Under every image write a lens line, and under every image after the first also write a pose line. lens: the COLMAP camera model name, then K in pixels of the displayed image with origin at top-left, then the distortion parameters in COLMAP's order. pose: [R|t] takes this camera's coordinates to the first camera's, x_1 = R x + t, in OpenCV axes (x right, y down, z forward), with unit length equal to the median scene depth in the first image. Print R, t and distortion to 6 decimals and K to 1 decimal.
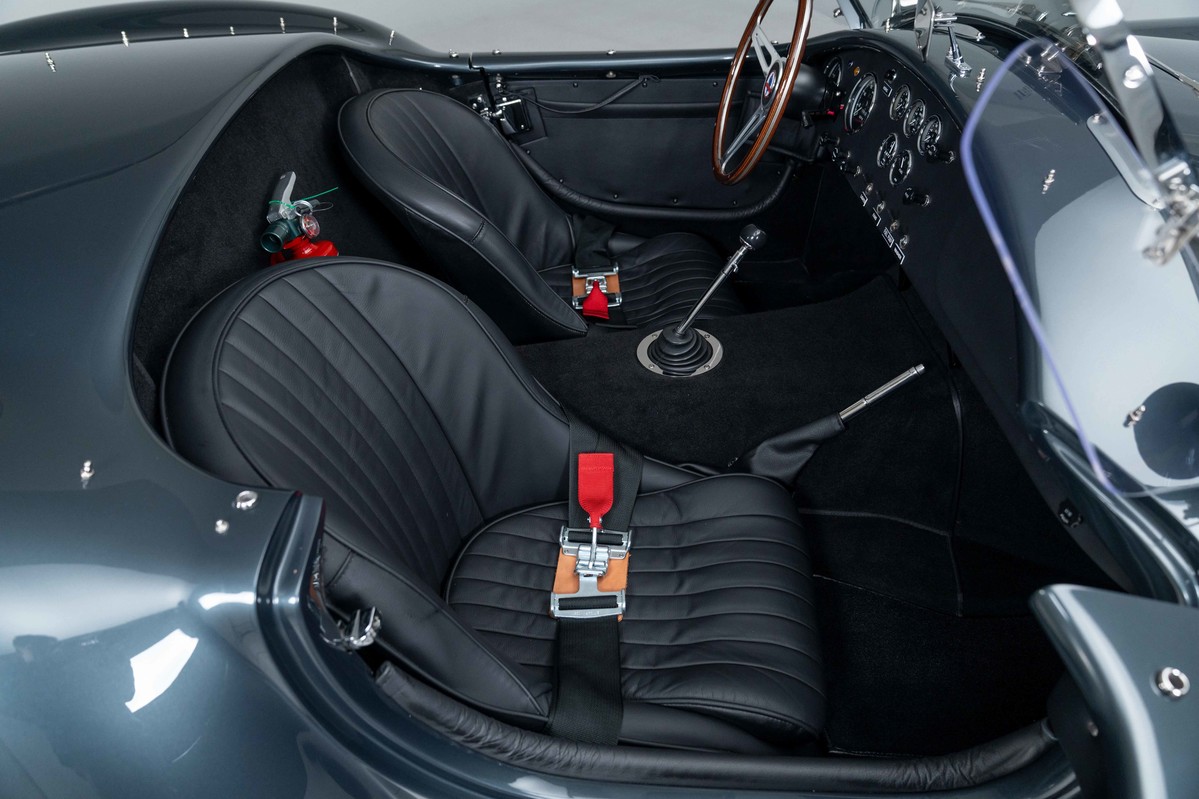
lens RADIAL K [[841.7, 0, 644.9], [0, 841.7, 404.8], [0, 0, 1]] dist [-0.024519, 0.009891]
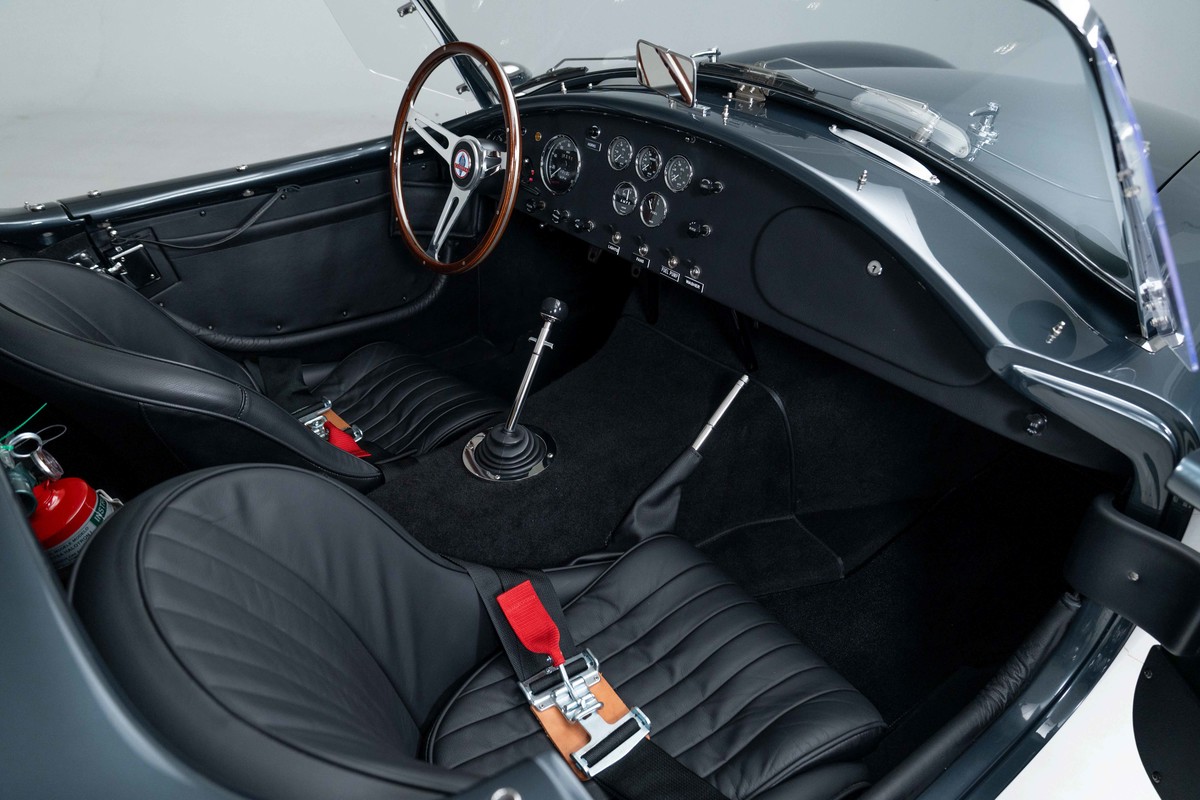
lens RADIAL K [[842.4, 0, 641.8], [0, 842.4, 391.4], [0, 0, 1]] dist [-0.024519, 0.009891]
pose [[0.772553, -0.323364, 0.546441, -0.341192], [0.377311, 0.925973, 0.014518, -0.086825], [-0.510684, 0.194962, 0.837372, 0.155694]]
